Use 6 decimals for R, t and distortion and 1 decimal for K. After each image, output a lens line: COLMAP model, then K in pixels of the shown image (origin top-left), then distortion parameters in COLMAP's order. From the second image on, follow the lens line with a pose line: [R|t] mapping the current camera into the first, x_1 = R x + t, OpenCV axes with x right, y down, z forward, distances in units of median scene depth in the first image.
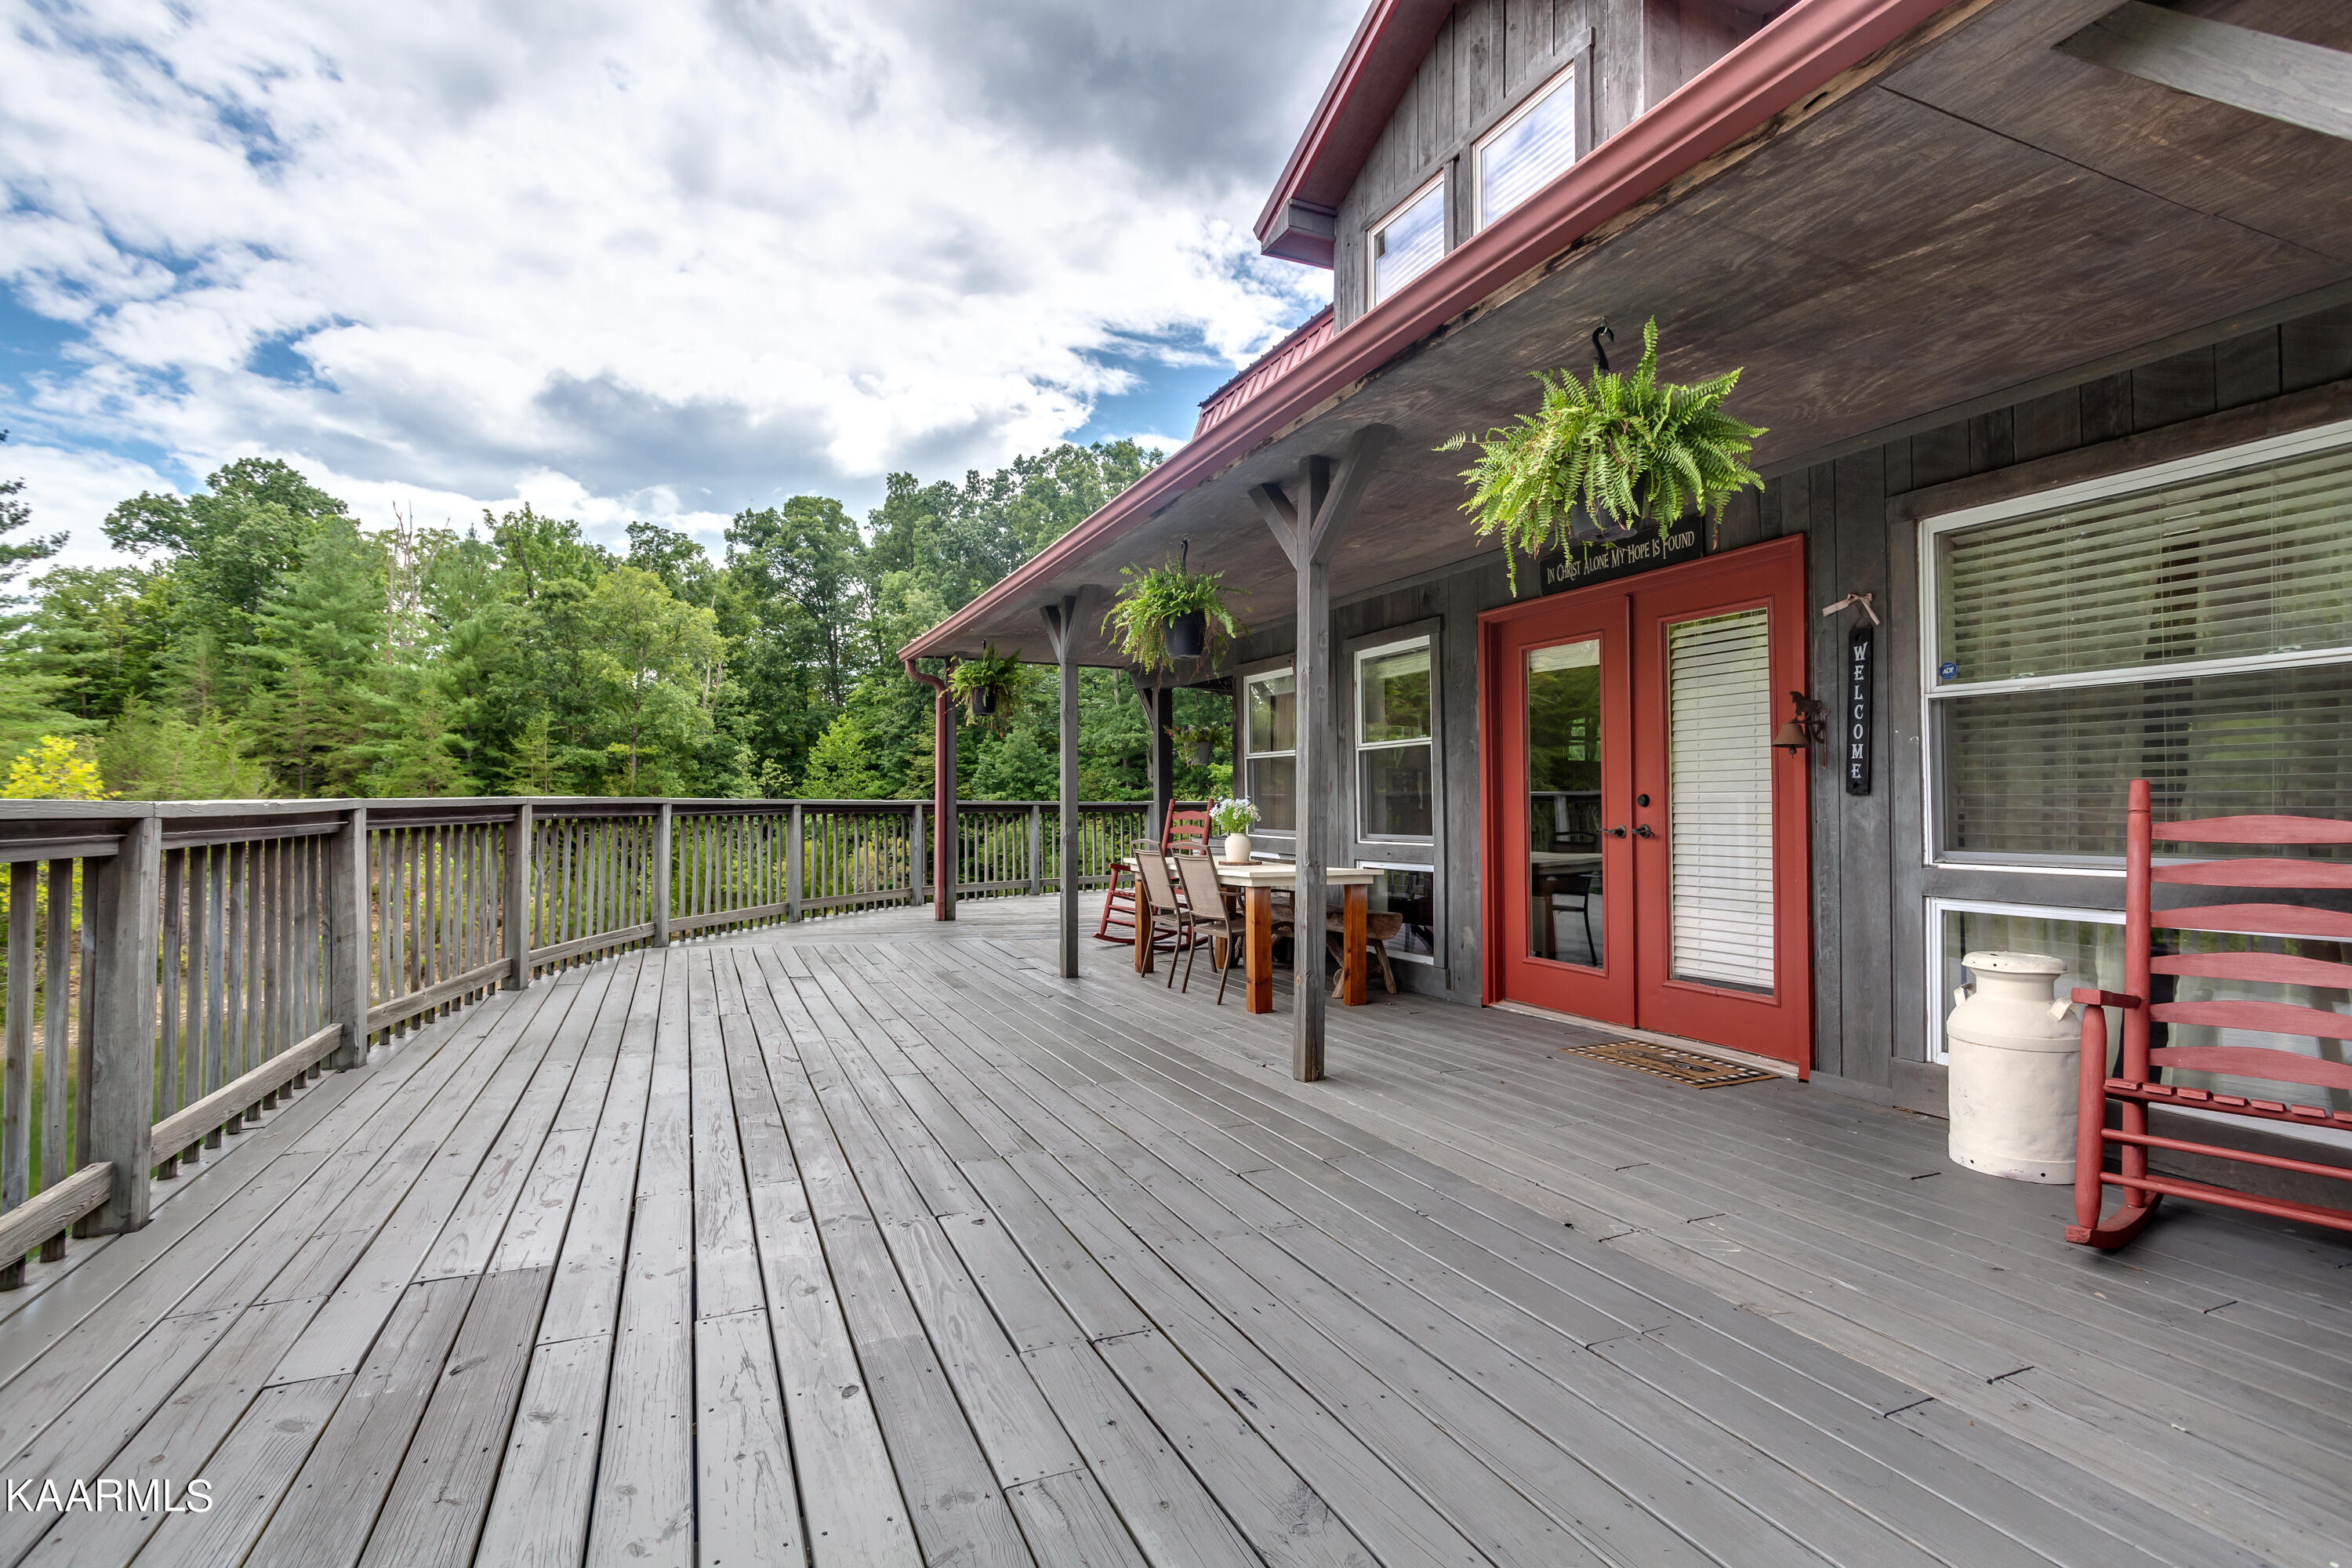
lens RADIAL K [[1191.2, 0, 1176.0], [0, 1191.2, 784.0], [0, 0, 1]] dist [-0.053958, 0.028347]
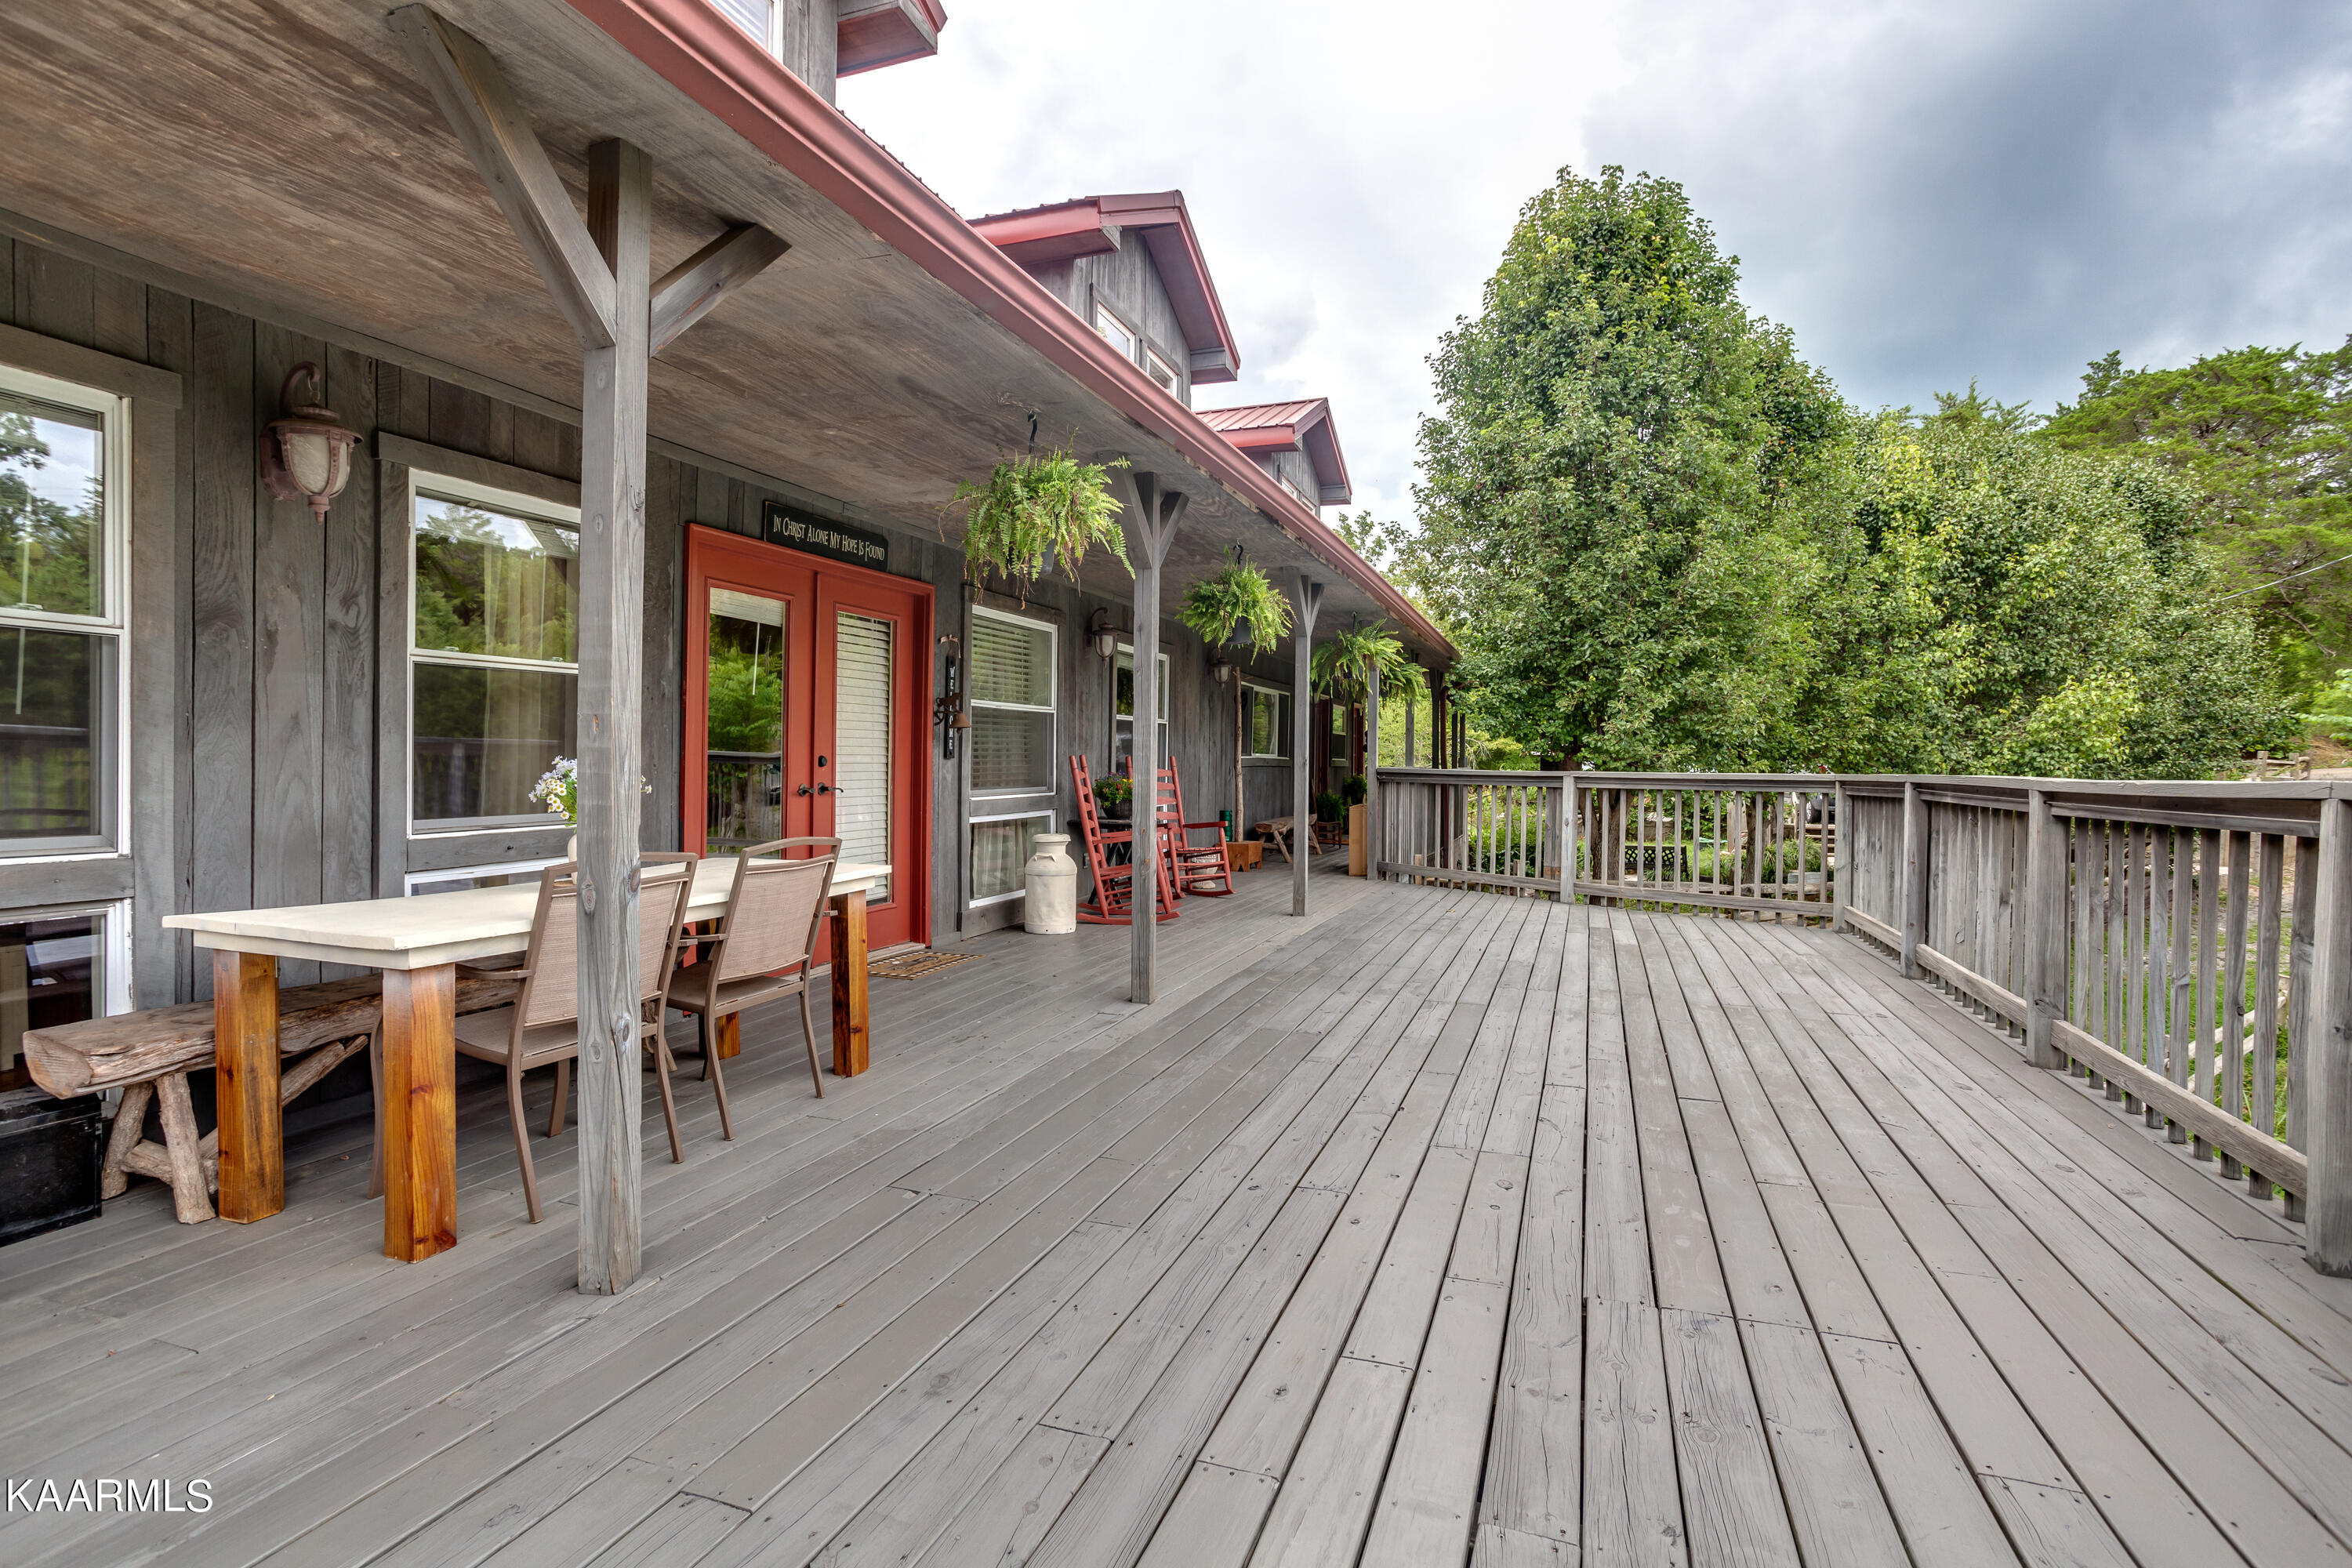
lens RADIAL K [[1191.2, 0, 1176.0], [0, 1191.2, 784.0], [0, 0, 1]] dist [-0.053958, 0.028347]
pose [[-0.738120, -0.006874, 0.674634, -0.480190], [-0.007045, 0.999972, 0.002482, 0.024008], [-0.674632, -0.002920, -0.738148, 1.265080]]
